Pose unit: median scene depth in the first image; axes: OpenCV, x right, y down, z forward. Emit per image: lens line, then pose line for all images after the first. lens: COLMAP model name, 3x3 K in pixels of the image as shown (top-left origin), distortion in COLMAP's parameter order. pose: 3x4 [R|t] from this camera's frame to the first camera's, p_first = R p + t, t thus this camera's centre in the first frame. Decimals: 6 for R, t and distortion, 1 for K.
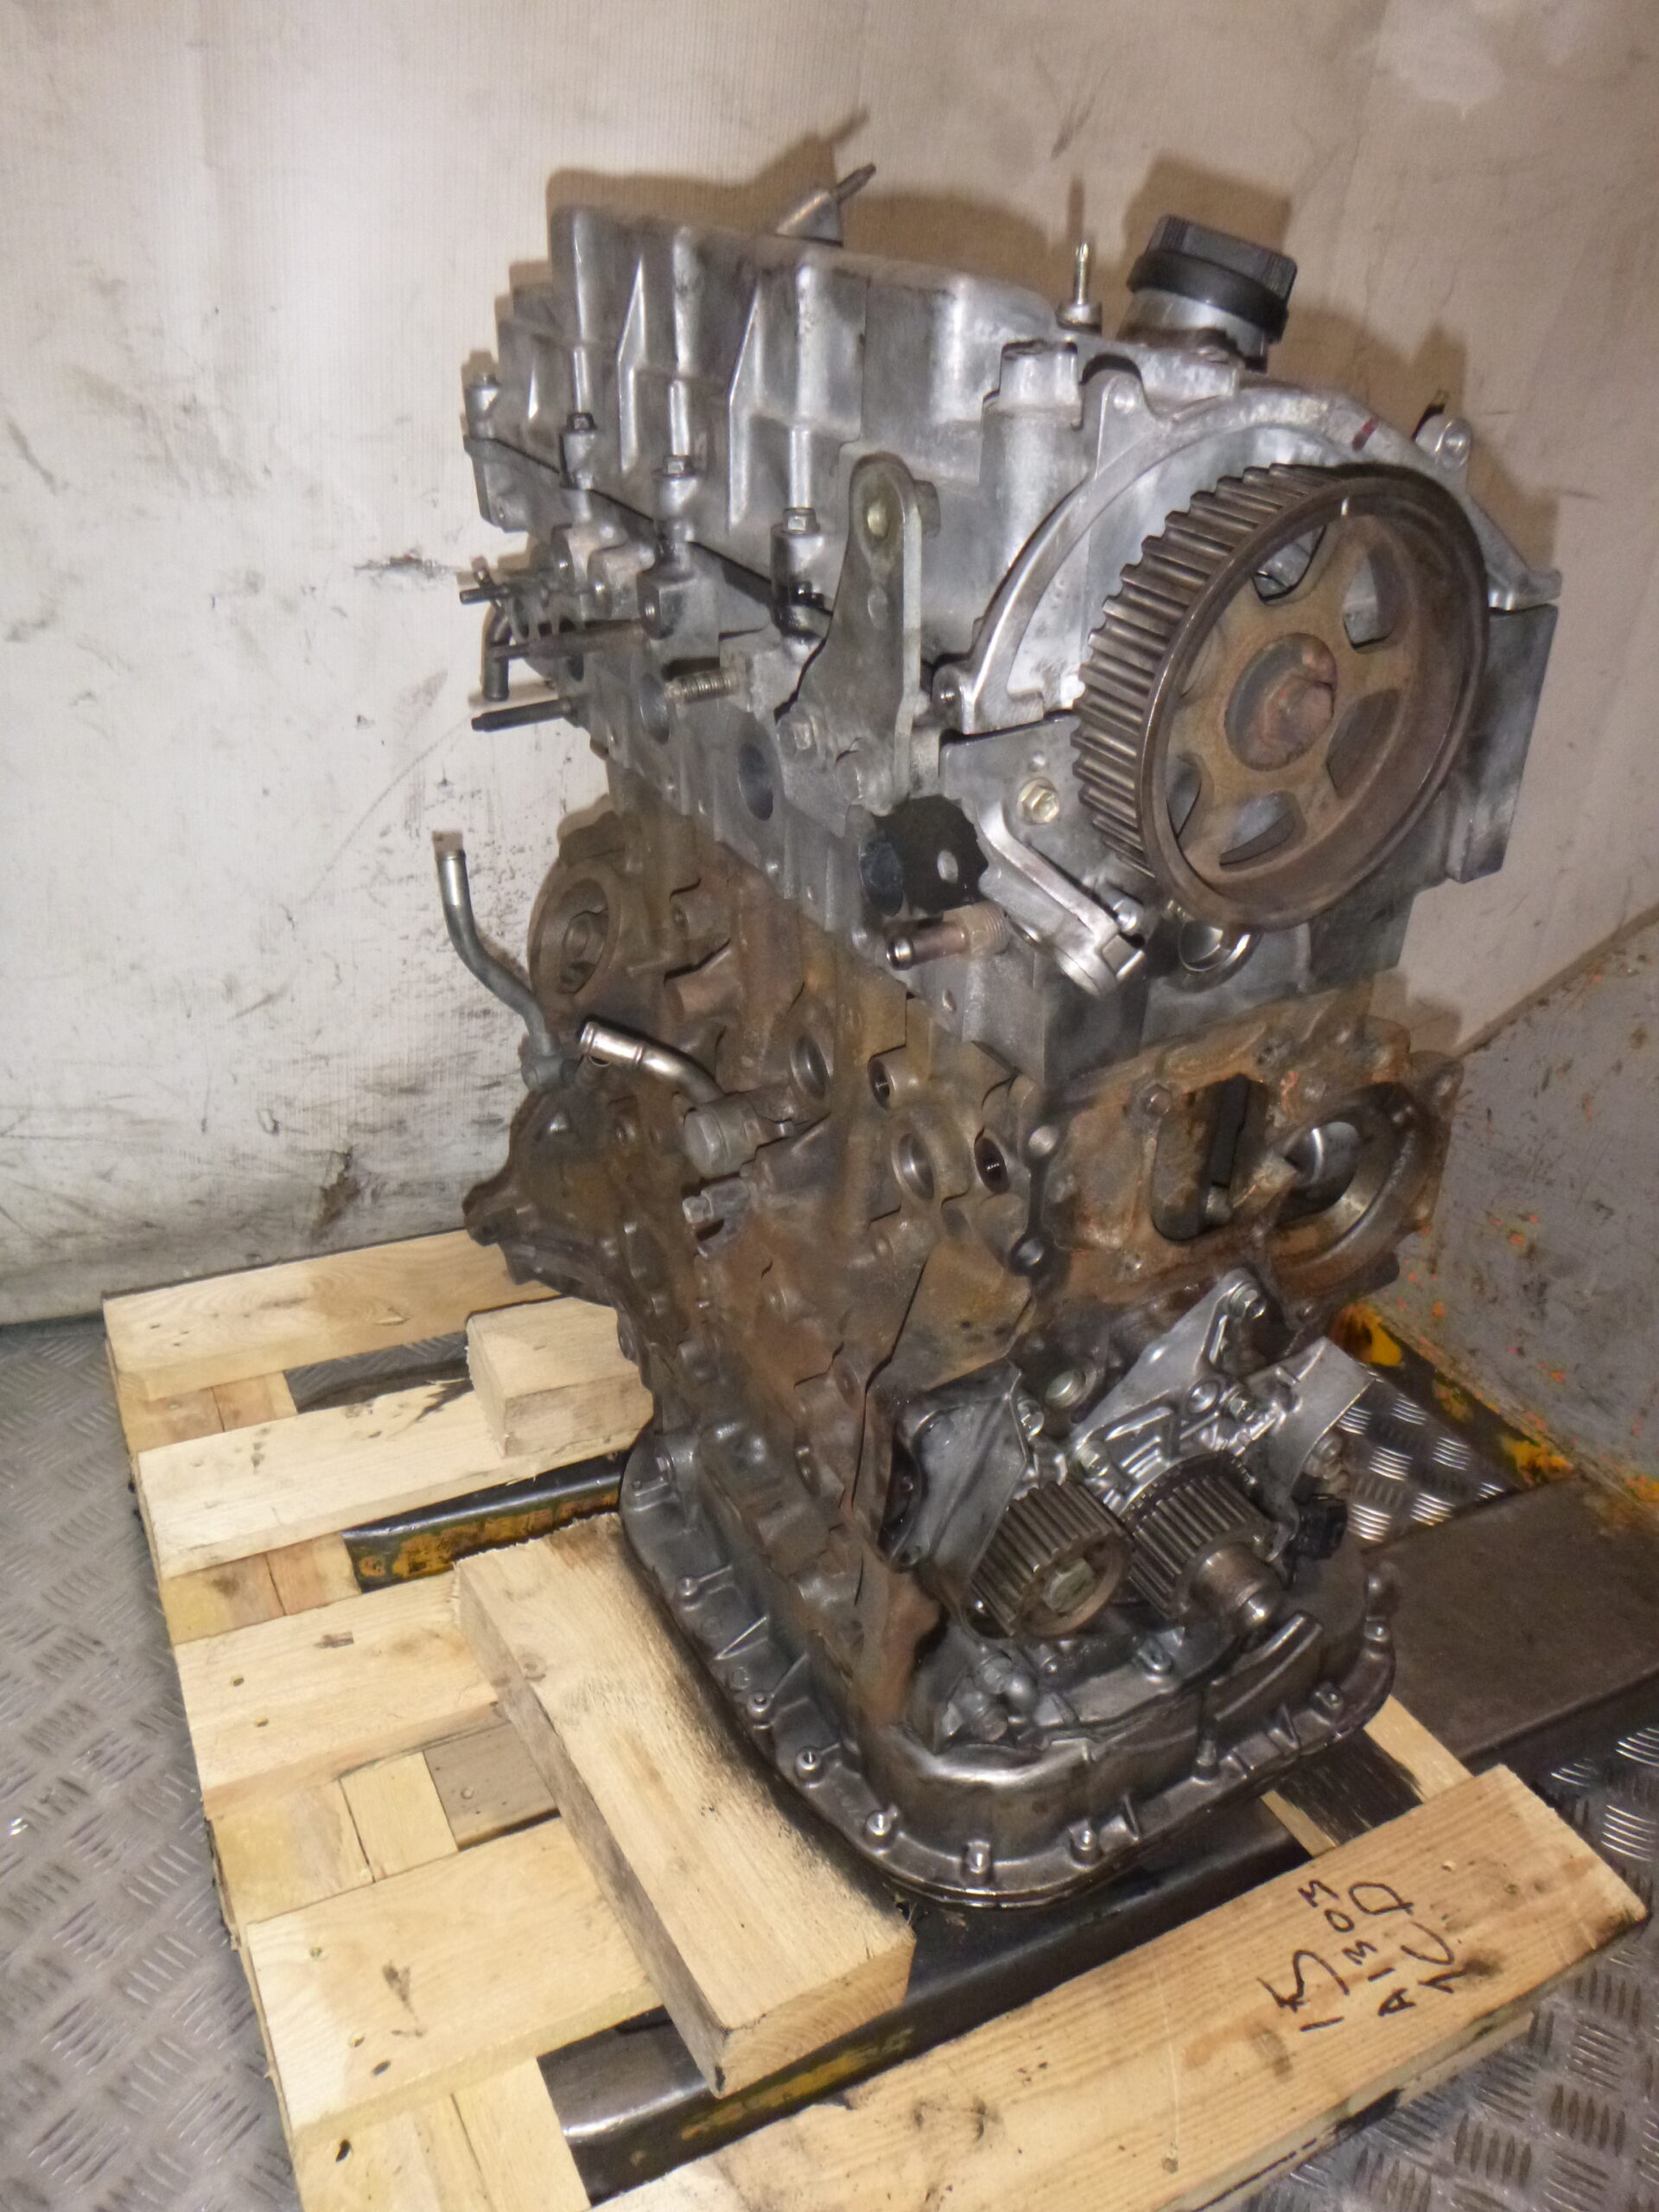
lens RADIAL K [[1609.6, 0, 838.4], [0, 1609.6, 1118.5], [0, 0, 1]] dist [-0.039960, 0.000349]
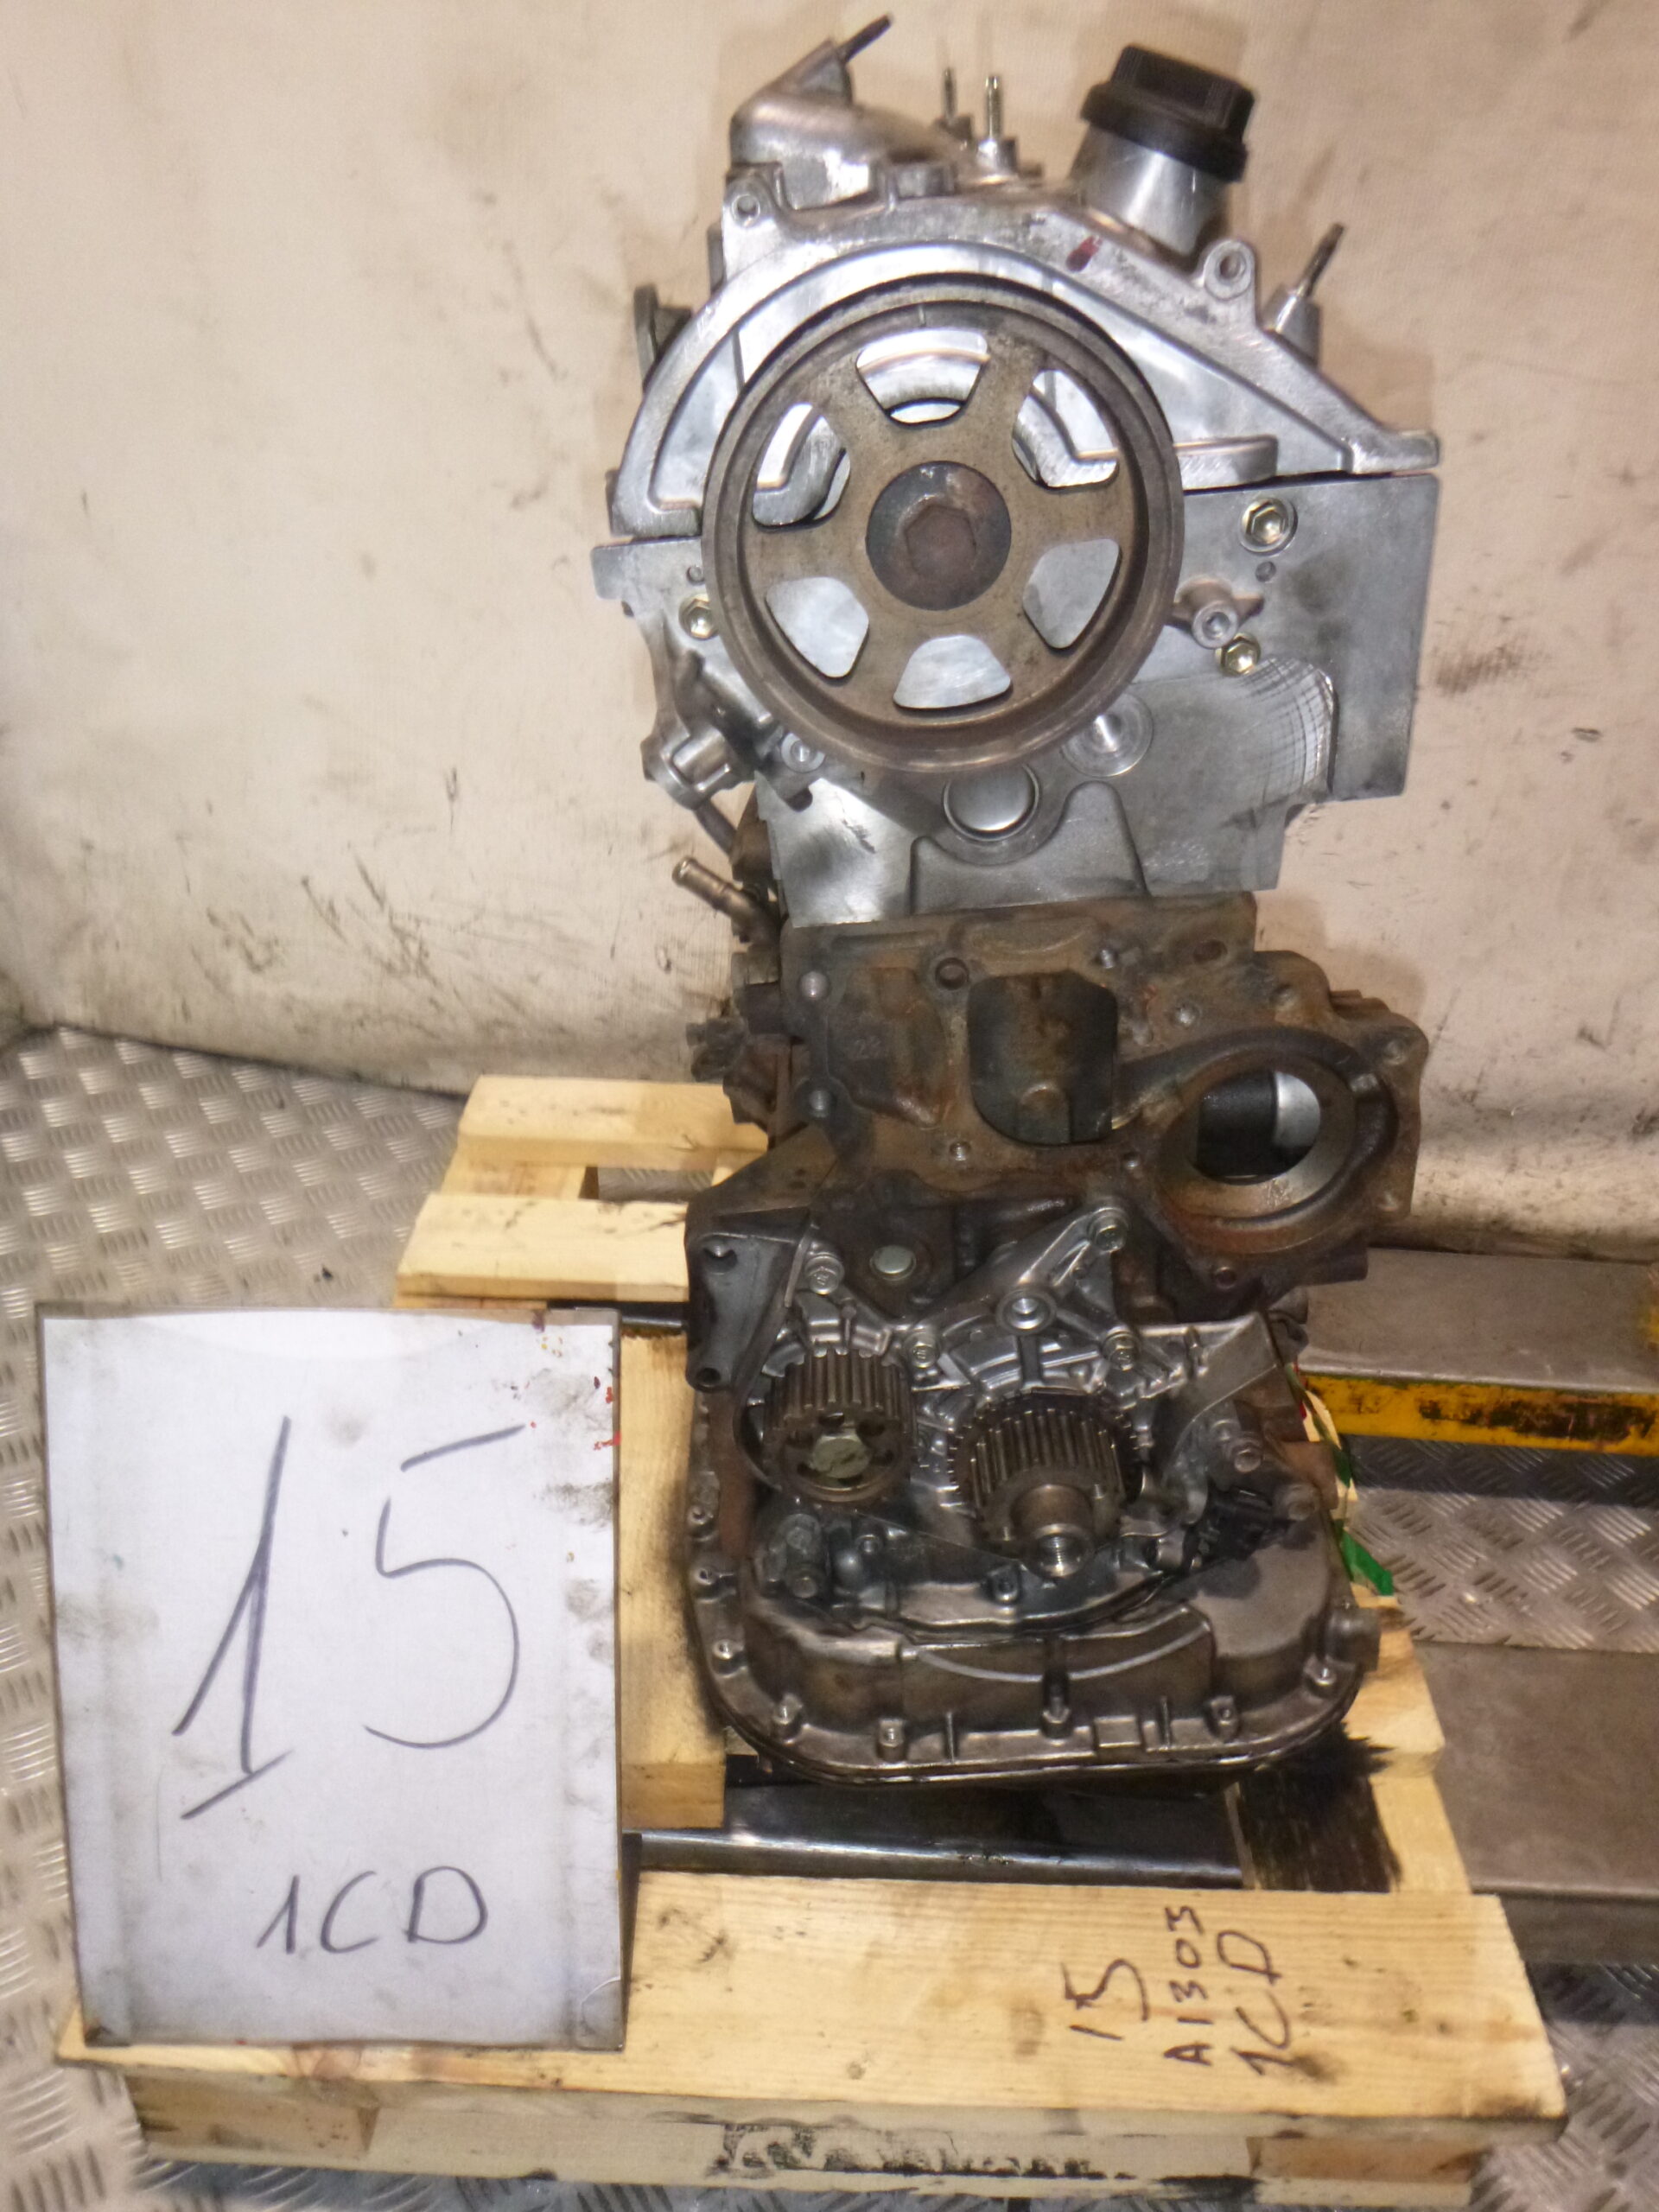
lens RADIAL K [[1609.6, 0, 826.5], [0, 1609.6, 1111.0], [0, 0, 1]] dist [-0.039960, 0.000349]
pose [[0.876251, 0.215345, -0.431058, 0.283602], [-0.208877, 0.975915, 0.062937, 0.012196], [0.434229, 0.034890, 0.900127, 0.047684]]
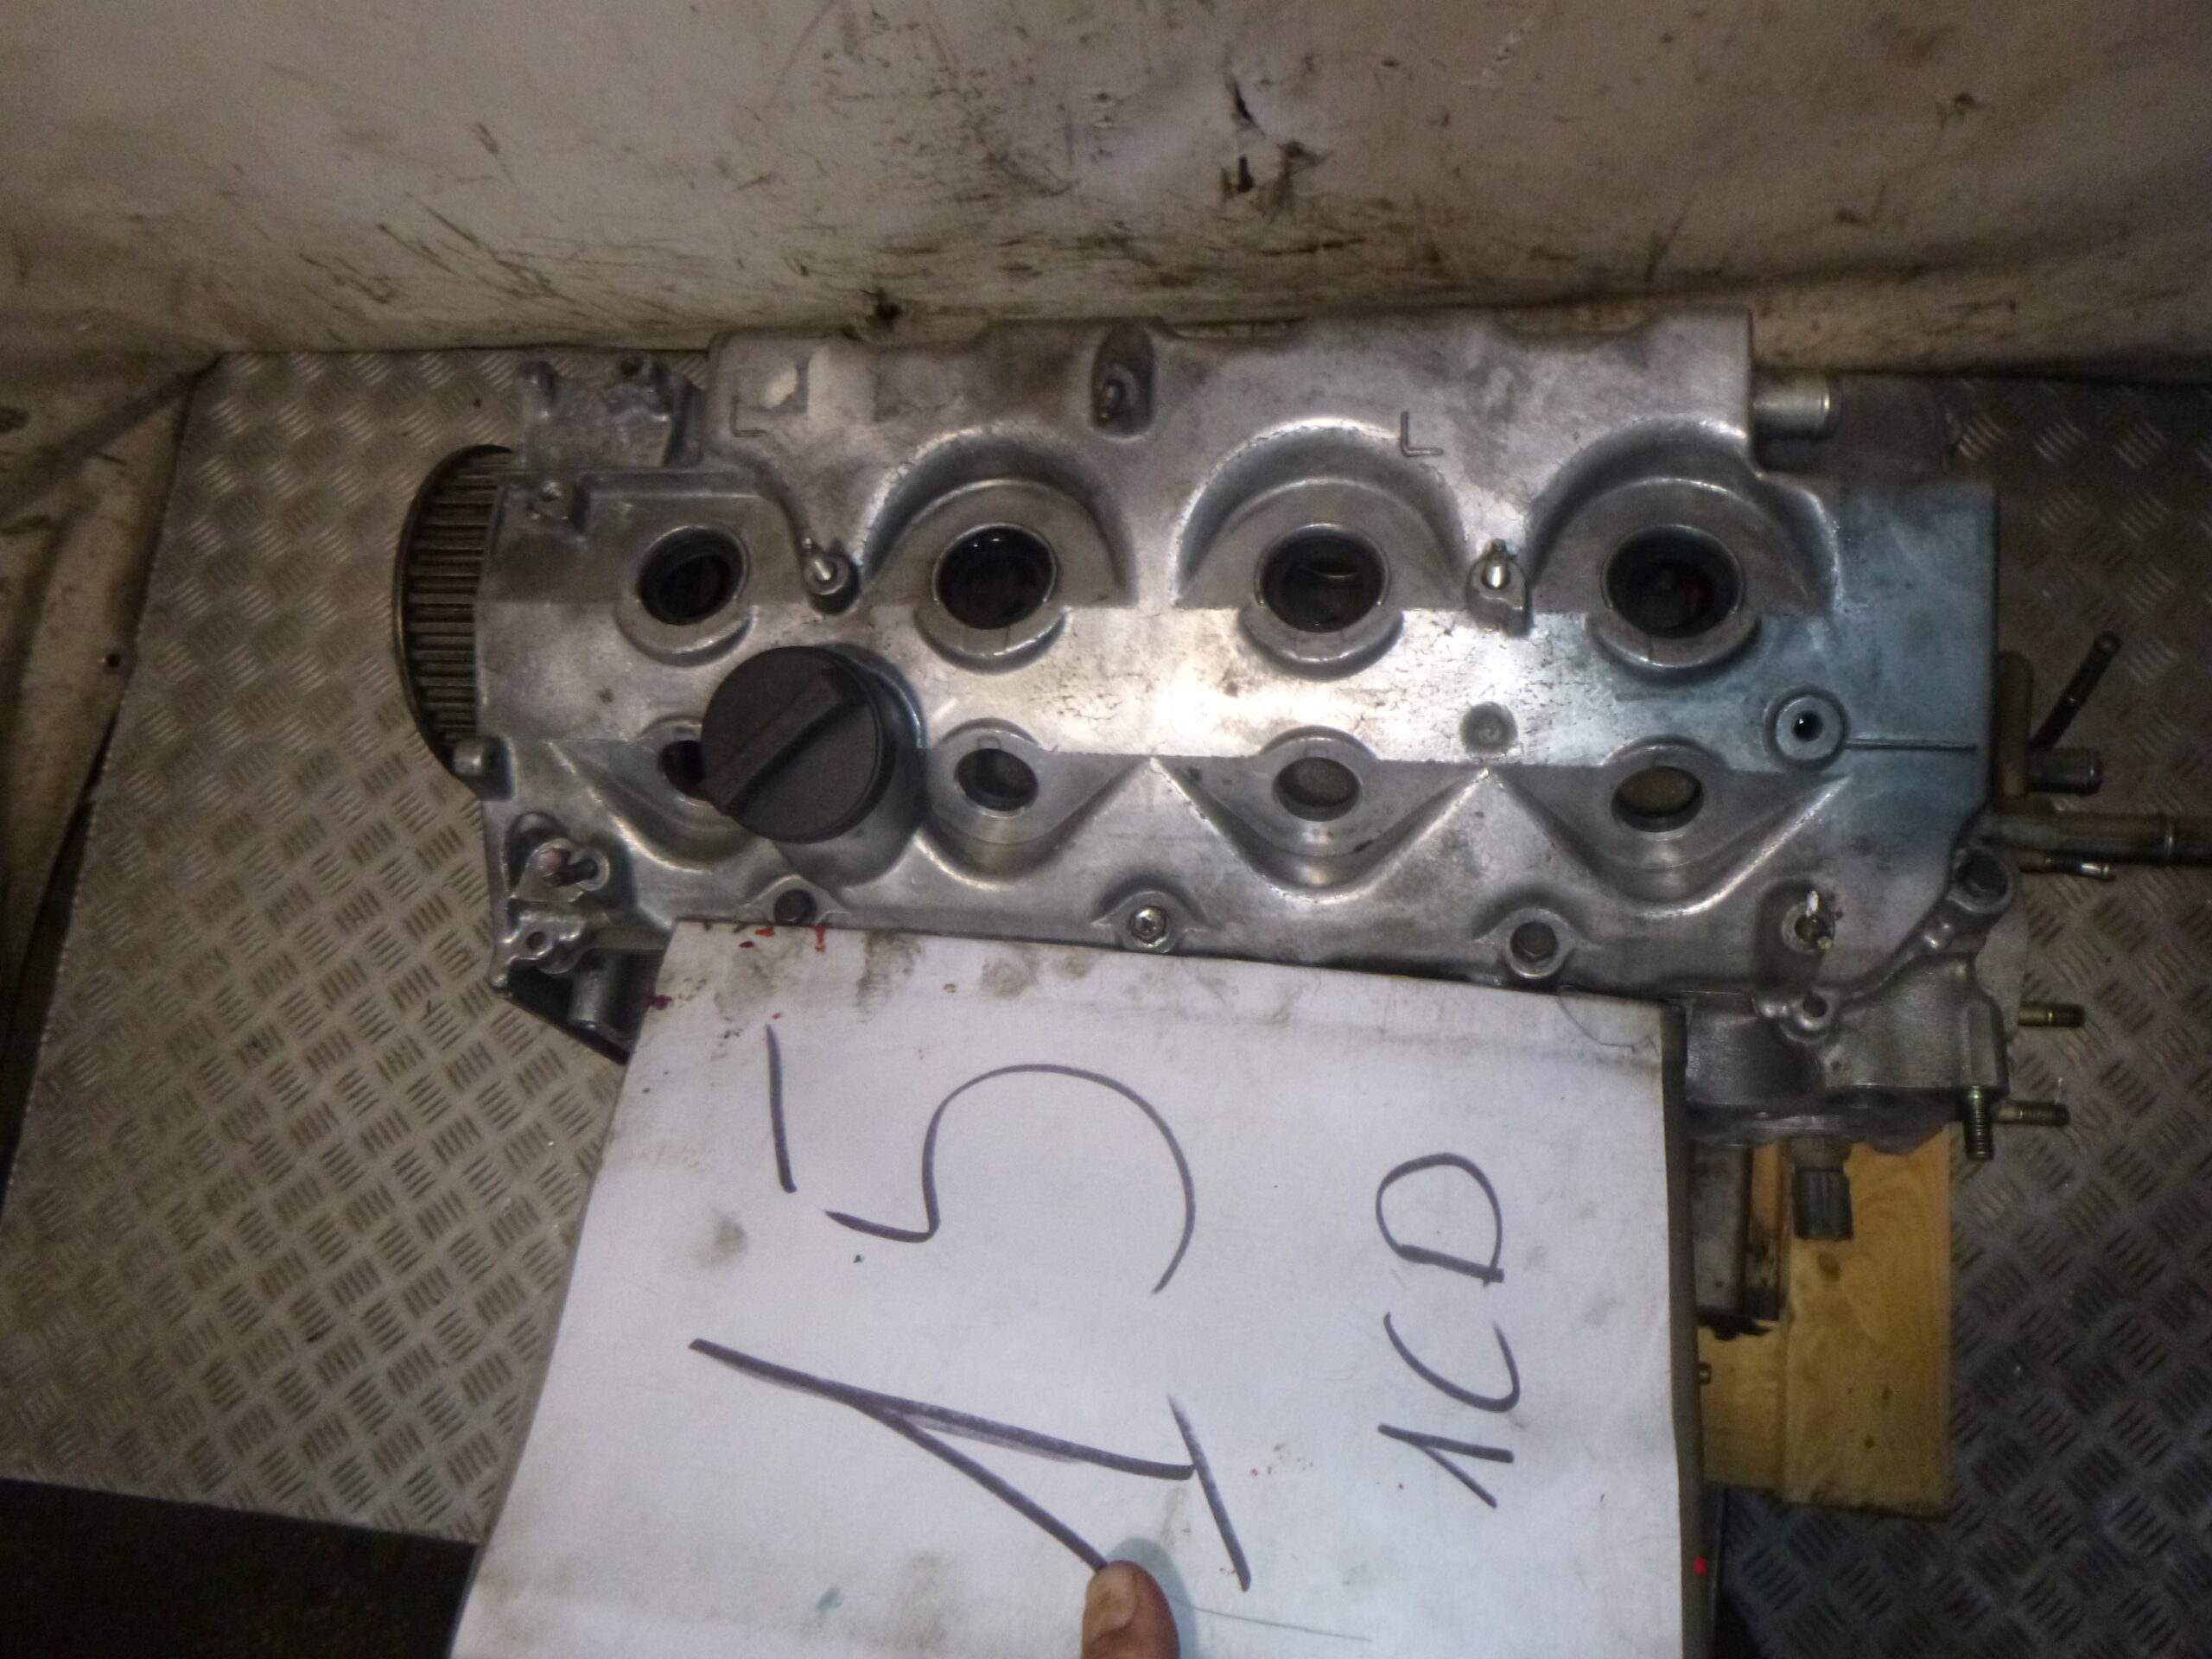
lens RADIAL K [[1609.6, 0, 1117.6], [0, 1609.6, 826.2], [0, 0, 1]] dist [-0.039960, 0.000349]
pose [[0.905725, 0.308314, -0.290869, 0.249812], [0.012308, 0.666809, 0.745127, -0.569961], [0.423687, -0.678460, 0.600151, 0.285274]]
